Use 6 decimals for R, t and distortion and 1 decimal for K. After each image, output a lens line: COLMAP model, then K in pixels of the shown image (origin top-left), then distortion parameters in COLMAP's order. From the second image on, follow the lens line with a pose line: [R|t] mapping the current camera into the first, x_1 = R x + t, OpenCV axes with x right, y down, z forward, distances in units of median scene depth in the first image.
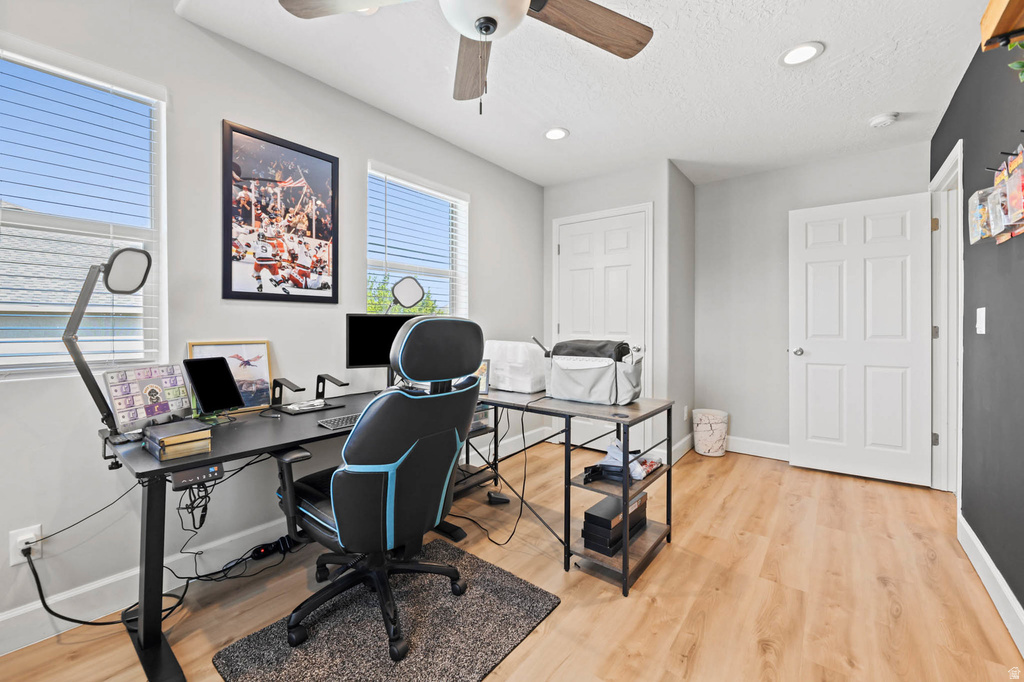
lens RADIAL K [[415.6, 0, 510.6], [0, 415.6, 323.5], [0, 0, 1]] dist [-0.000379, -0.000097]
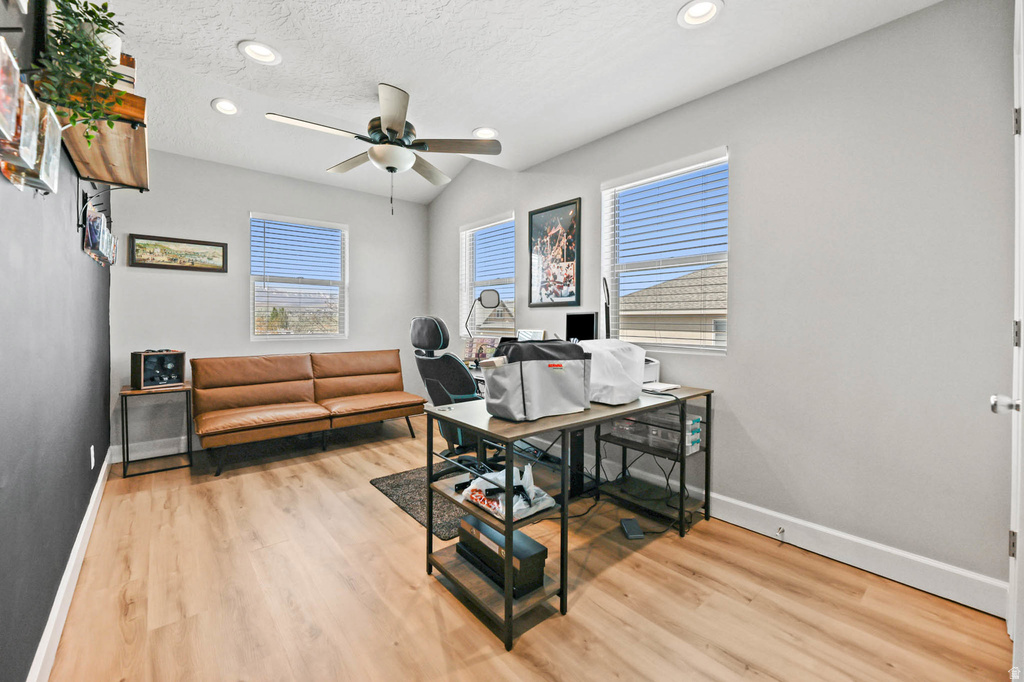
lens RADIAL K [[418.9, 0, 507.8], [0, 418.9, 320.8], [0, 0, 1]] dist [-0.001235, -0.000188]
pose [[-0.204761, -0.001029, -0.978812, 1.033361], [-0.002568, 0.999997, -0.000514, 0.002663], [0.978809, 0.002408, -0.204763, 1.133204]]
